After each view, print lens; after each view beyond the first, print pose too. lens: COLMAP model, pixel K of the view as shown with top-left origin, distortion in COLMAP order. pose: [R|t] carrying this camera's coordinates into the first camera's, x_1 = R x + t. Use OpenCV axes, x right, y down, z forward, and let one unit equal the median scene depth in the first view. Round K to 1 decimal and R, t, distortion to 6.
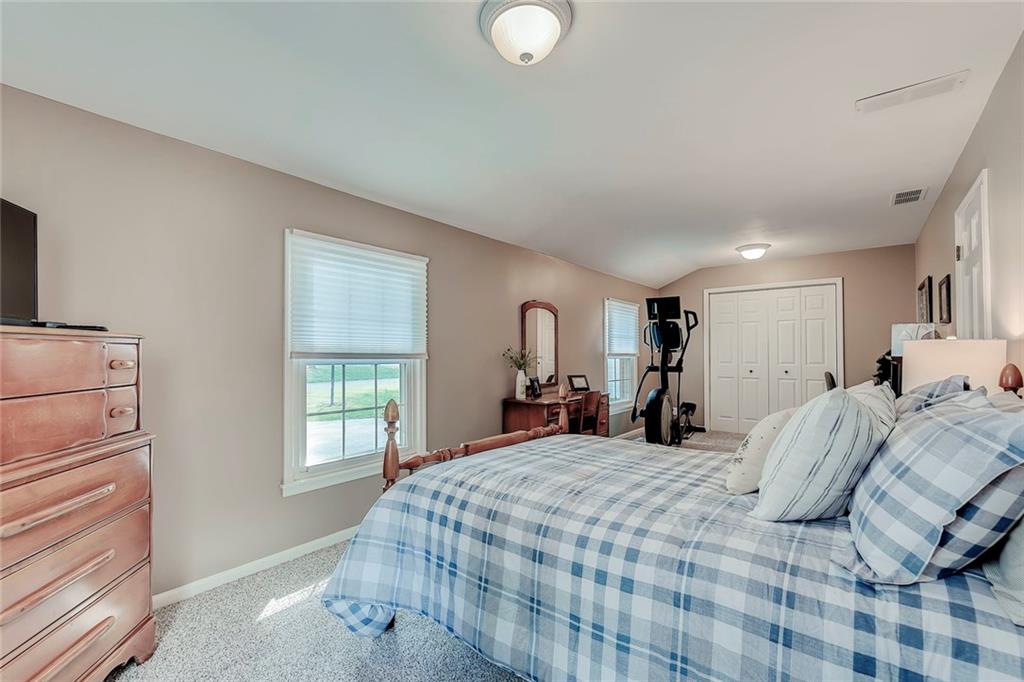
lens RADIAL K [[449.6, 0, 512.0], [0, 449.6, 346.1], [0, 0, 1]] dist [0.000139, -0.000193]
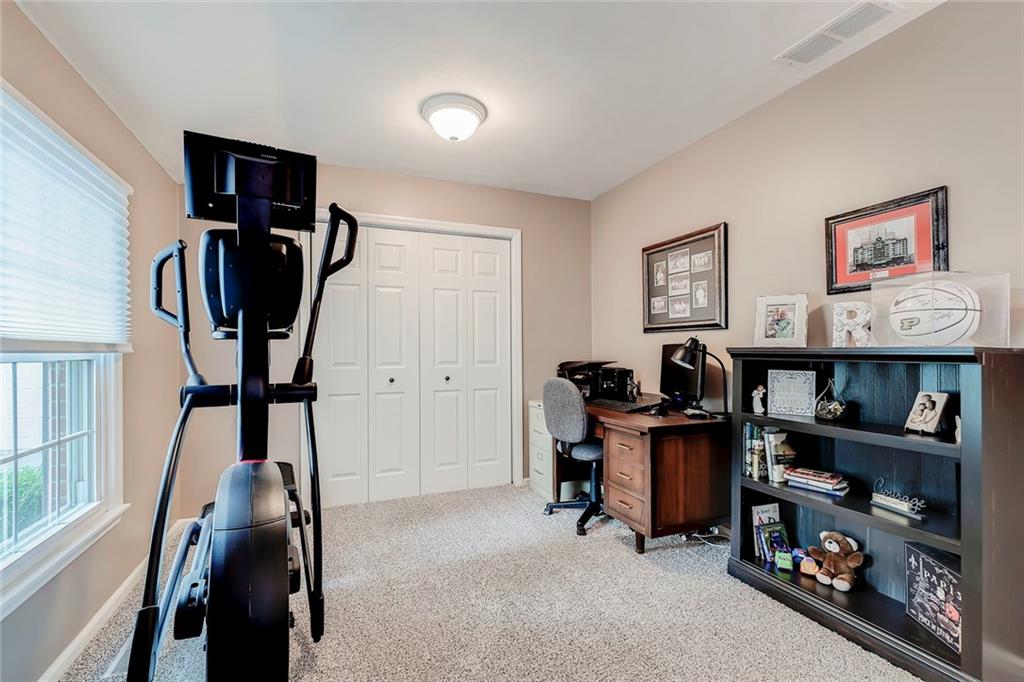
lens RADIAL K [[449.6, 0, 513.1], [0, 449.6, 347.8], [0, 0, 1]] dist [0.000139, -0.000193]
pose [[0.499196, 0.002081, 0.866486, 0.167897], [-0.007381, 0.999971, 0.001851, 0.018242], [-0.866457, -0.007320, 0.499197, 0.705281]]
